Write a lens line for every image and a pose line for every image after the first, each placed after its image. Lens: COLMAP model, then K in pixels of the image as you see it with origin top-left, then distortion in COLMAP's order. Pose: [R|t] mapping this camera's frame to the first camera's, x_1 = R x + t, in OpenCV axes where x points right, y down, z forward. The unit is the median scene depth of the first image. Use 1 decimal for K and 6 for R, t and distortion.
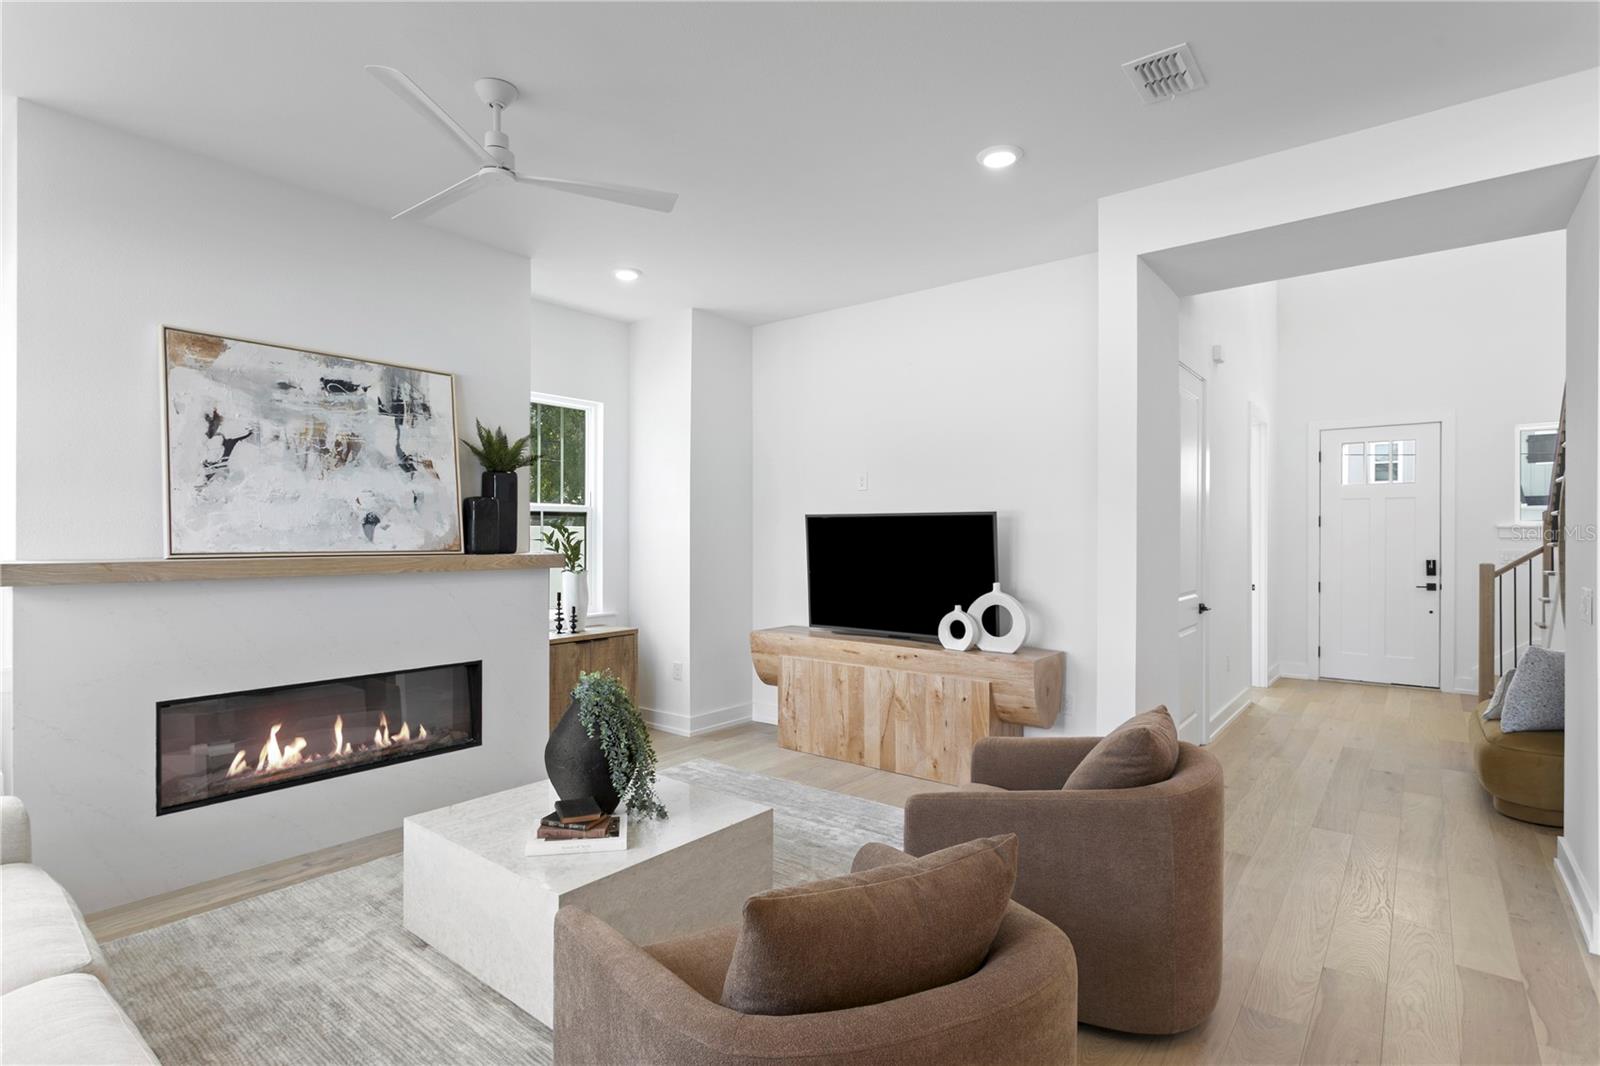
lens RADIAL K [[789.9, 0, 779.4], [0, 789.9, 534.1], [0, 0, 1]] dist [-0.006593, 0.001240]
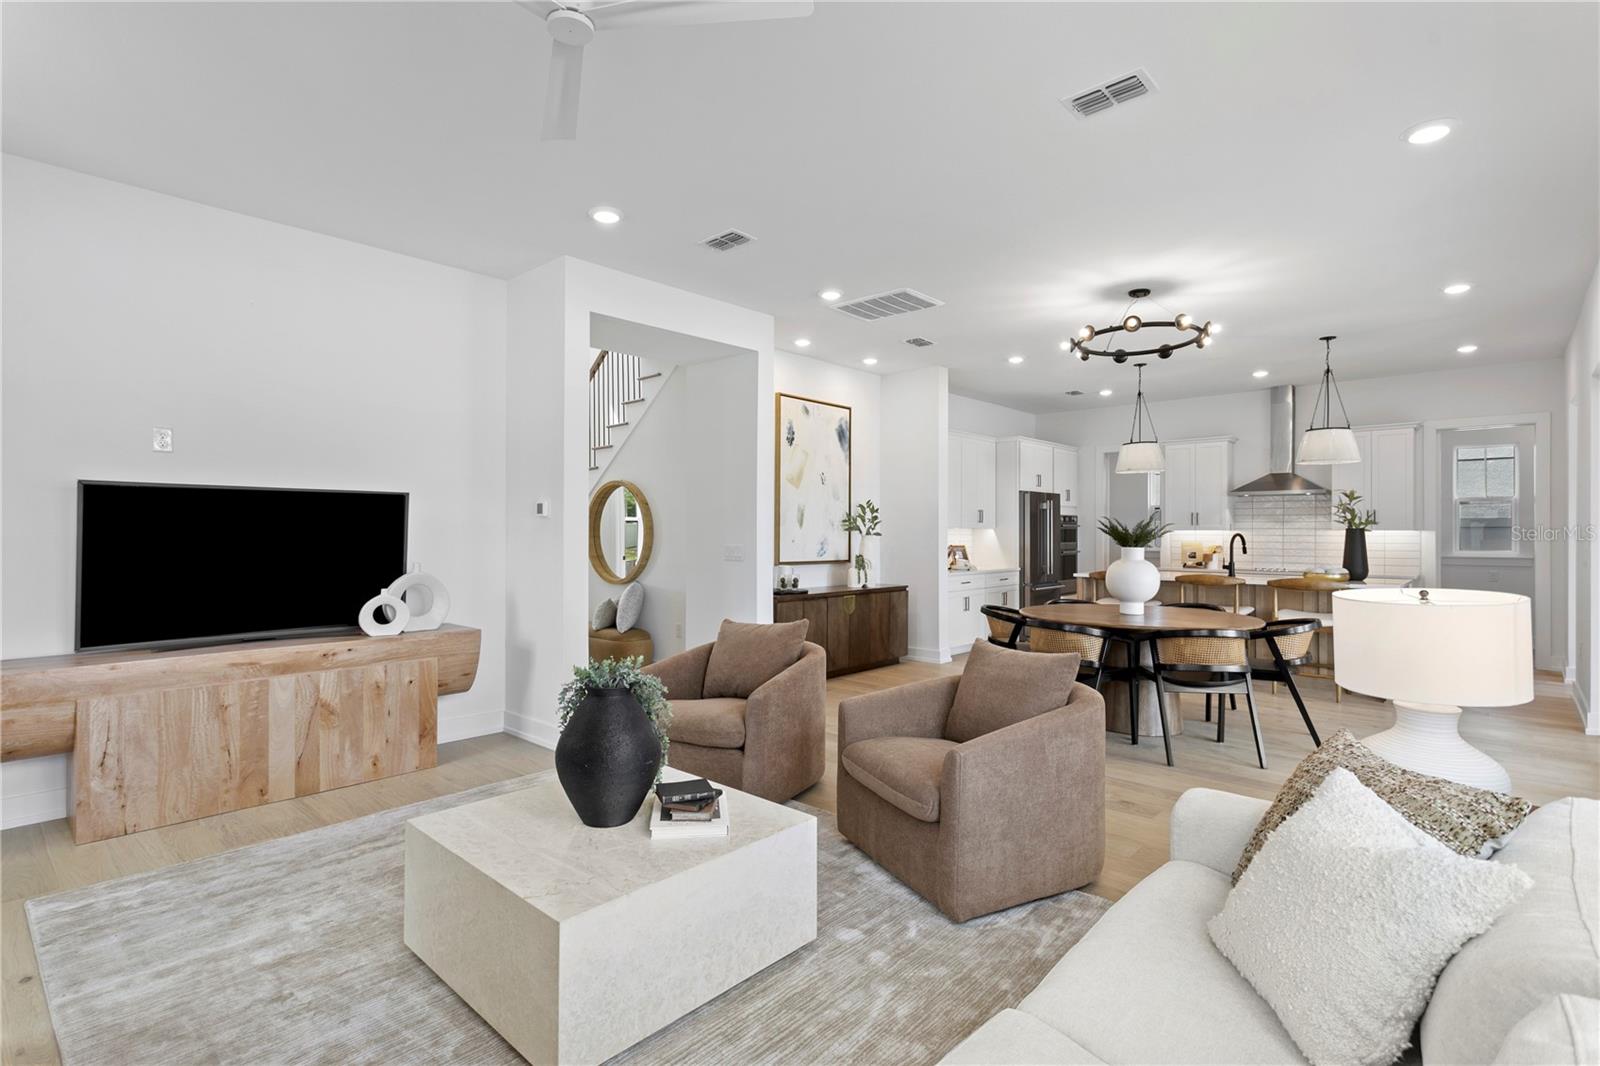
lens RADIAL K [[766.6, 0, 773.4], [0, 766.6, 532.0], [0, 0, 1]] dist [0.003422, 0.000194]
pose [[0.070574, -0.002913, 0.997502, -0.737770], [-0.005978, 0.999977, 0.003343, 0.017588], [-0.997489, -0.006199, 0.070555, 0.518944]]
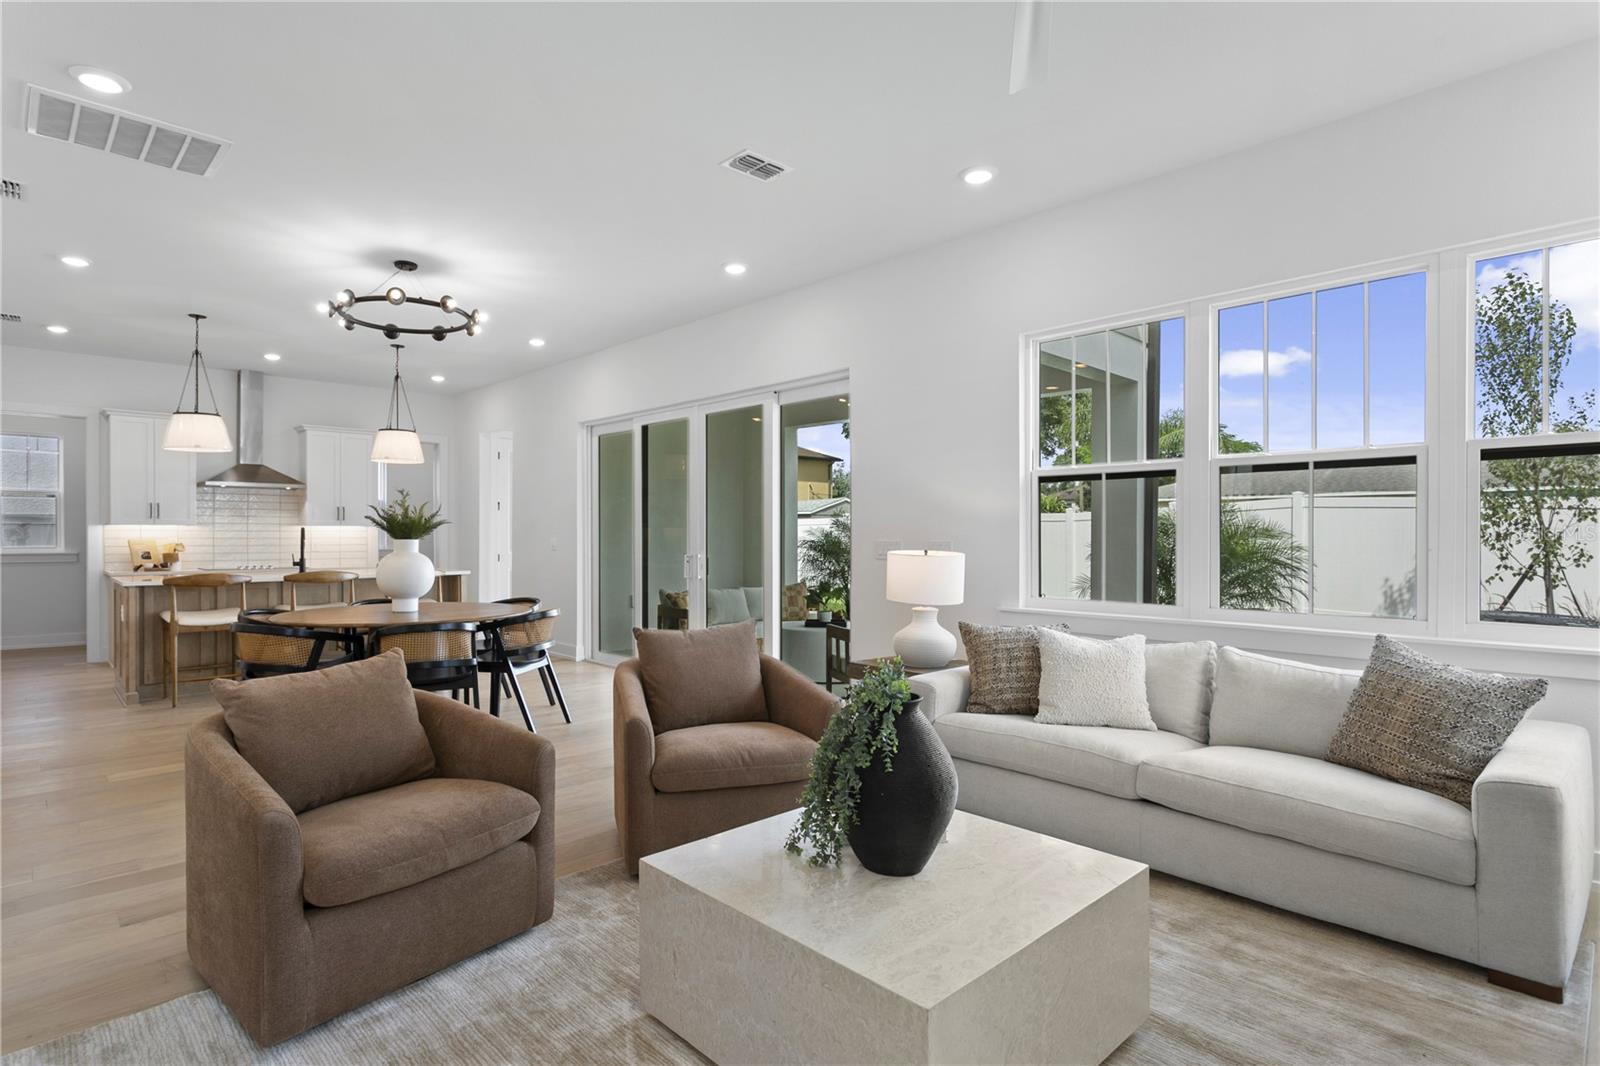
lens RADIAL K [[813.1, 0, 780.4], [0, 813.1, 543.7], [0, 0, 1]] dist [0.001790, 0.000660]
pose [[-0.991146, -0.002670, 0.132746, -0.160275], [-0.001653, 0.999968, 0.007772, 0.040274], [-0.132763, 0.007484, -0.991120, 1.185008]]
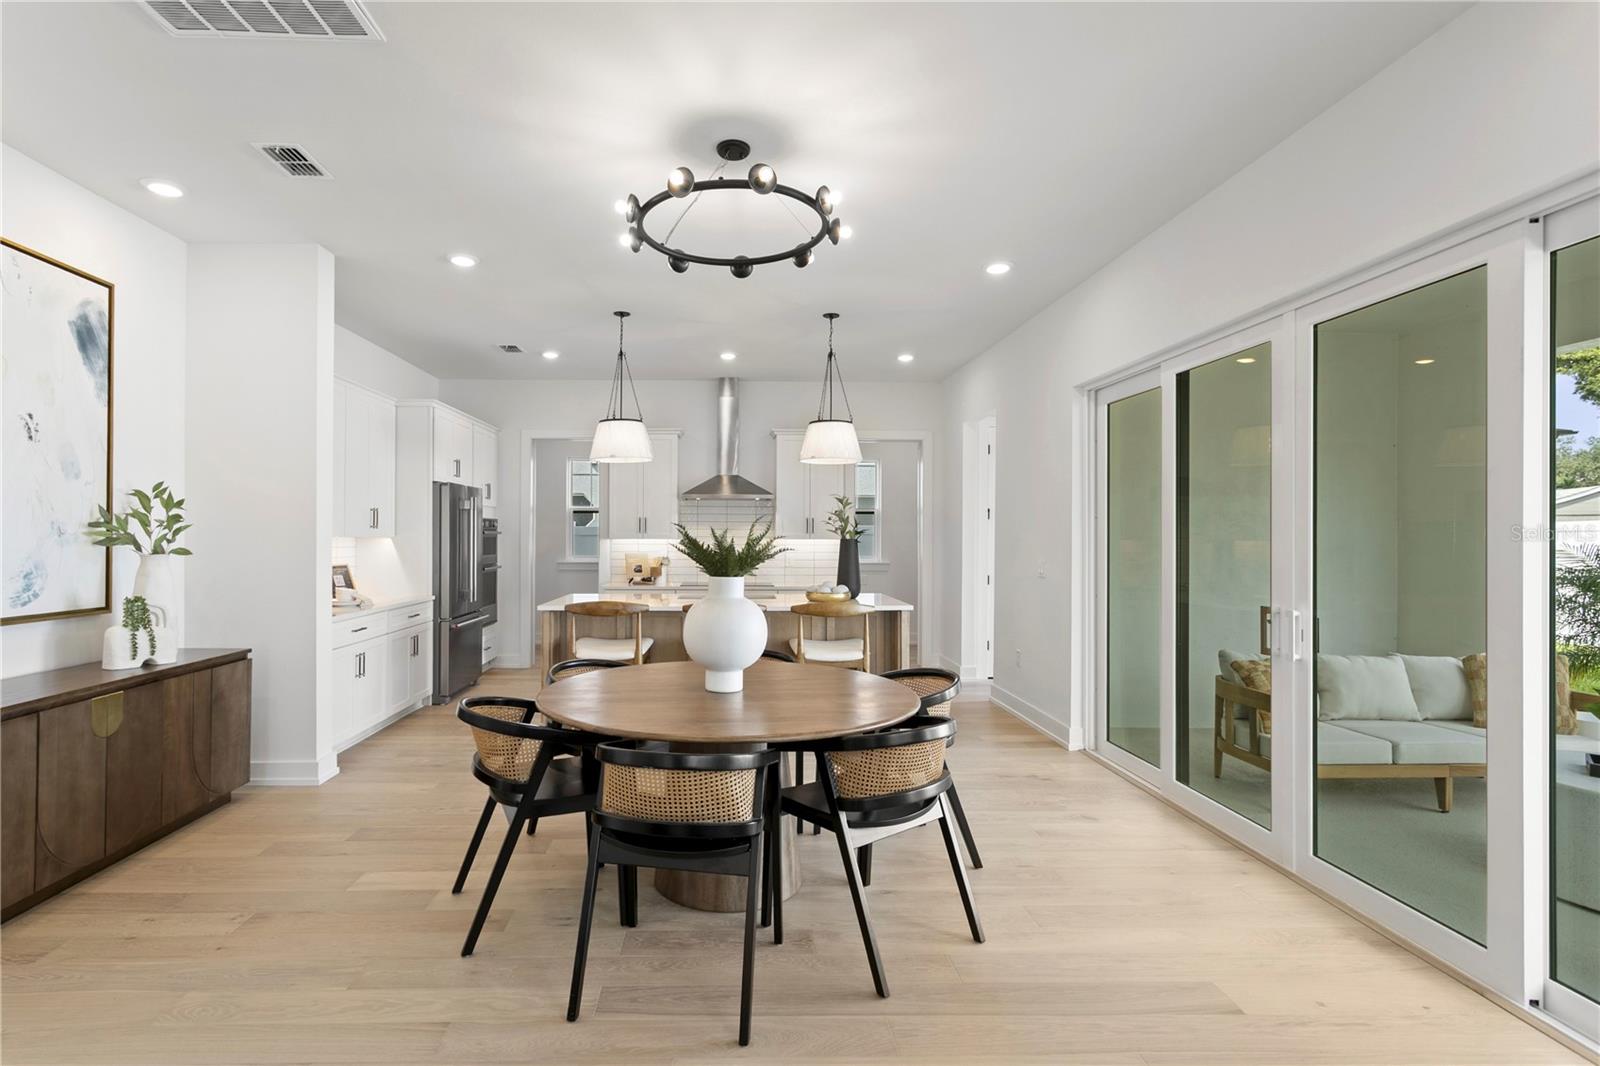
lens RADIAL K [[780.4, 0, 742.1], [0, 780.4, 533.3], [0, 0, 1]] dist [0.003126, 0.000386]
pose [[-0.649205, -0.002366, 0.760610, -0.012312], [-0.008037, 0.999961, -0.003749, 0.003718], [-0.760571, -0.008547, -0.649198, 0.495375]]
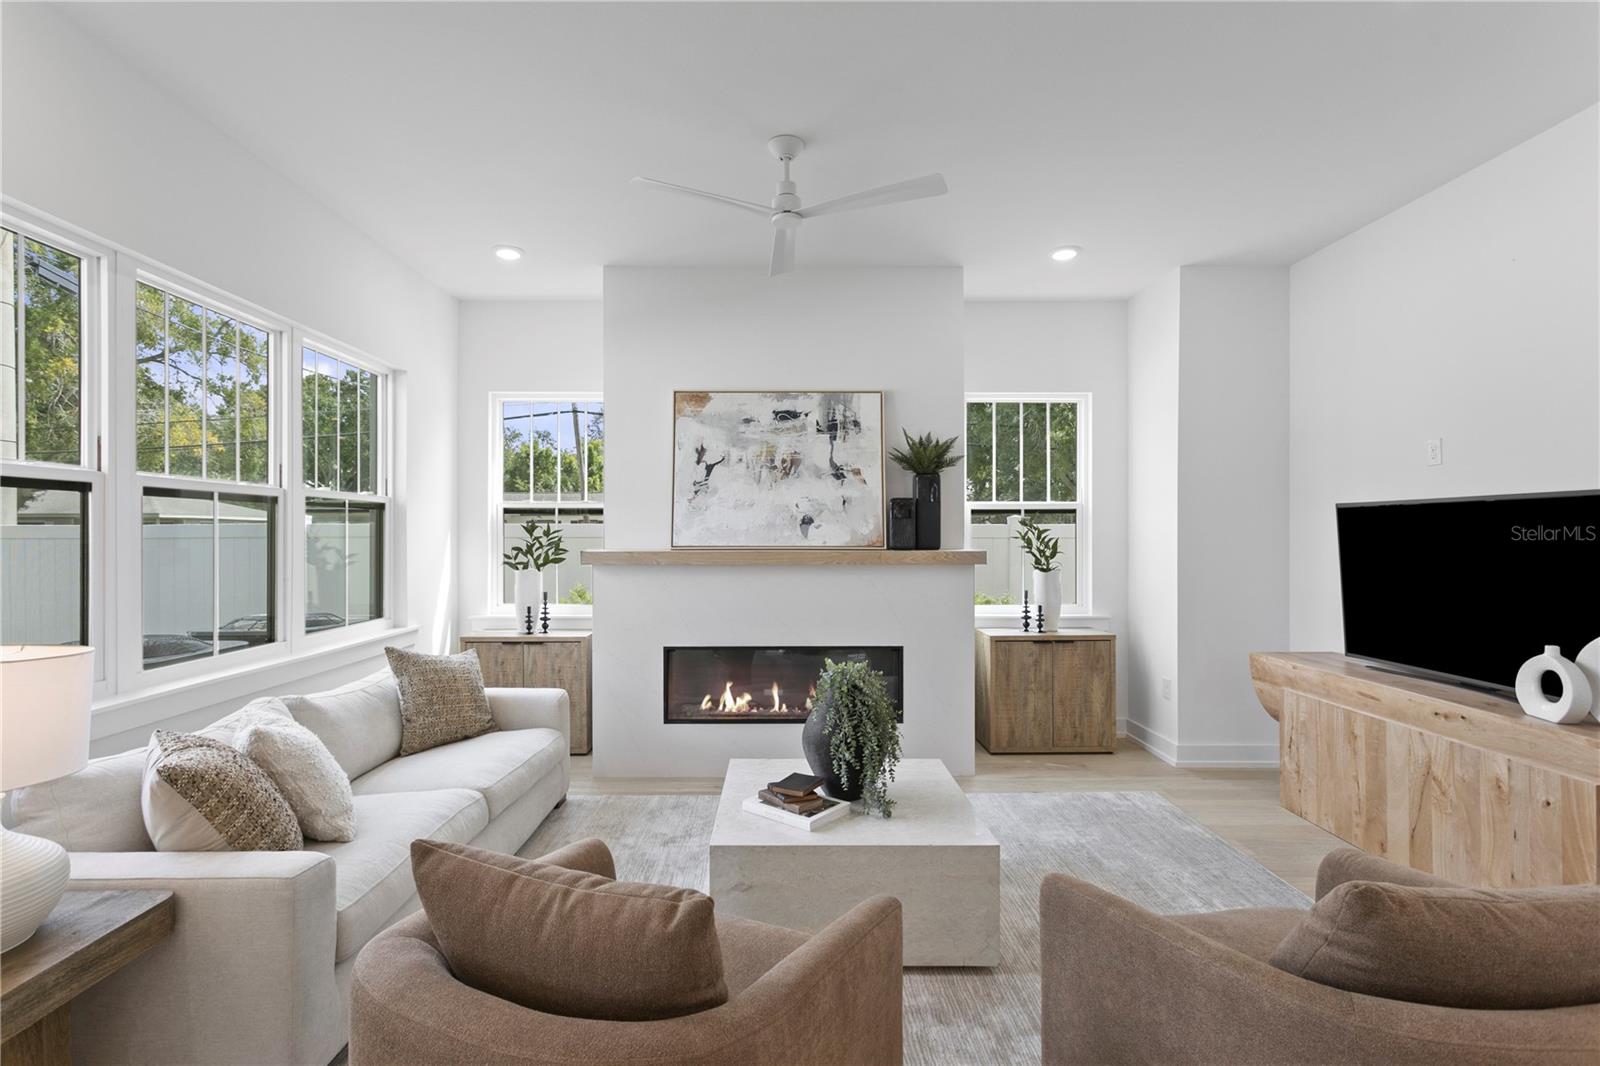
lens RADIAL K [[754.3, 0, 782.9], [0, 754.3, 535.1], [0, 0, 1]] dist [-0.002440, 0.005735]
pose [[0.636847, -0.002227, -0.770987, 0.331449], [0.004063, 0.999992, 0.000467, 0.003395], [0.770979, -0.003430, 0.636851, 0.201279]]
